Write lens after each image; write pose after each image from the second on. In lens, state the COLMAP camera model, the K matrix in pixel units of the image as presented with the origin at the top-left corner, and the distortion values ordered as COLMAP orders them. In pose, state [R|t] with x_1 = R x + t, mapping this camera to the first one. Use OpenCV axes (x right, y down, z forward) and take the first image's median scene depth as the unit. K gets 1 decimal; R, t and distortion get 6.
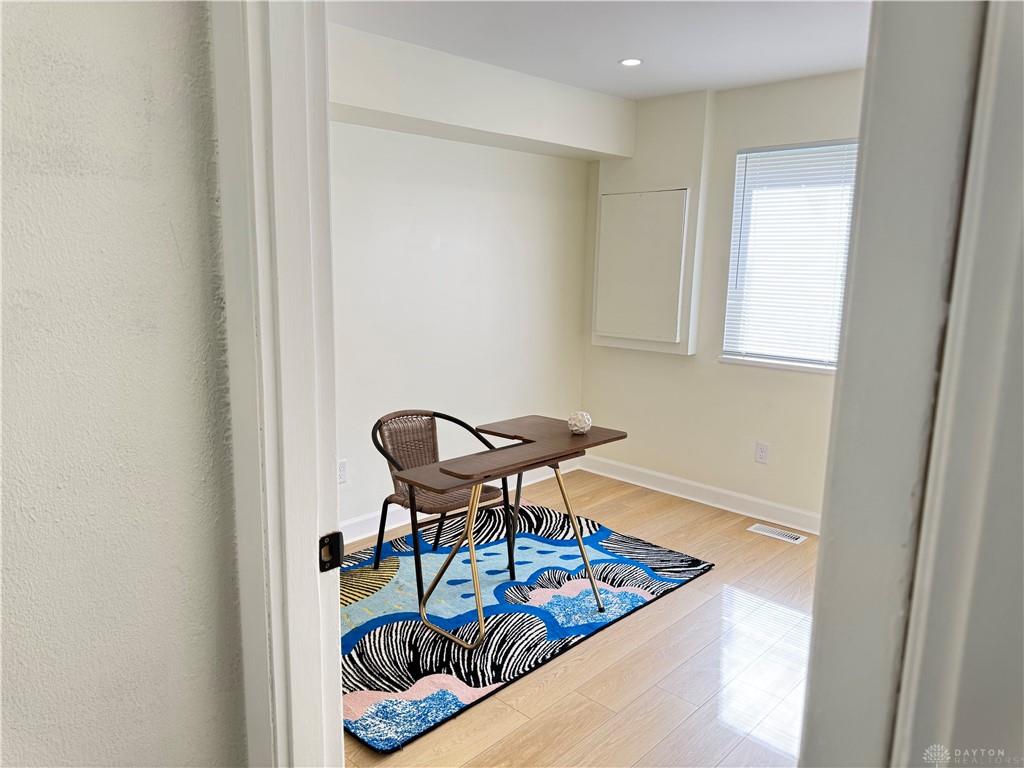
lens RADIAL K [[735.3, 0, 510.1], [0, 735.3, 384.6], [0, 0, 1]] dist [0.032233, -0.039862]
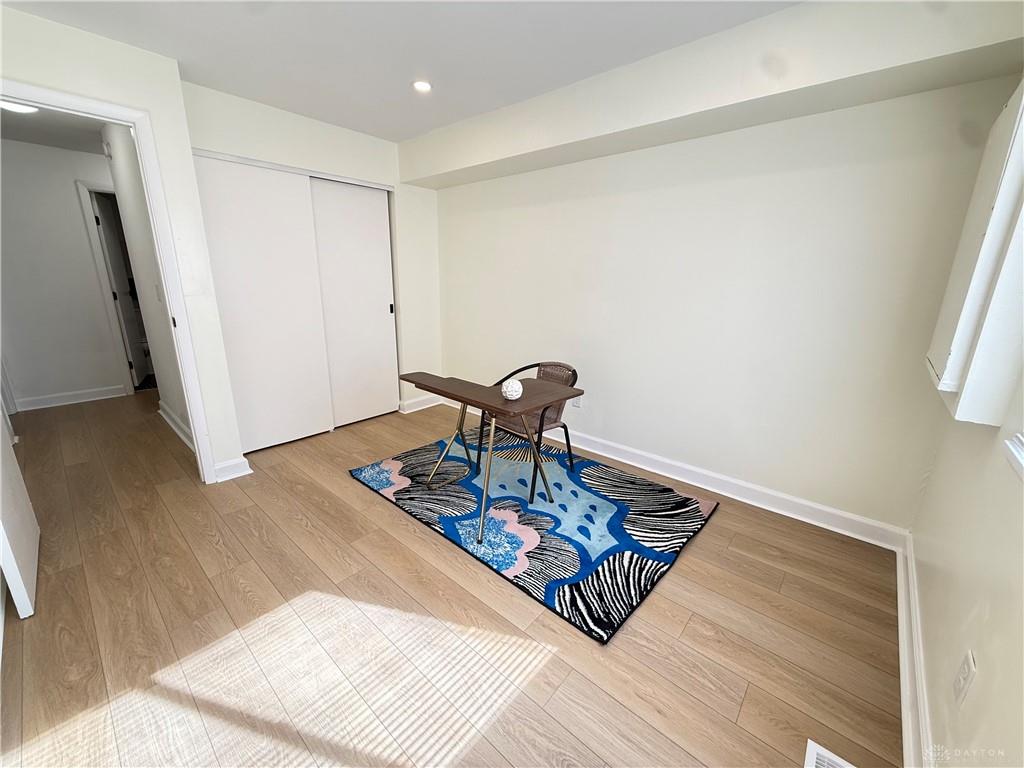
lens RADIAL K [[408.6, 0, 510.9], [0, 408.6, 385.4], [0, 0, 1]] dist [-0.001162, 0.000020]
pose [[0.043307, 0.247565, -0.967903, 0.666213], [-0.195102, 0.952254, 0.234833, -0.097863], [0.979826, 0.178670, 0.089540, 0.887839]]
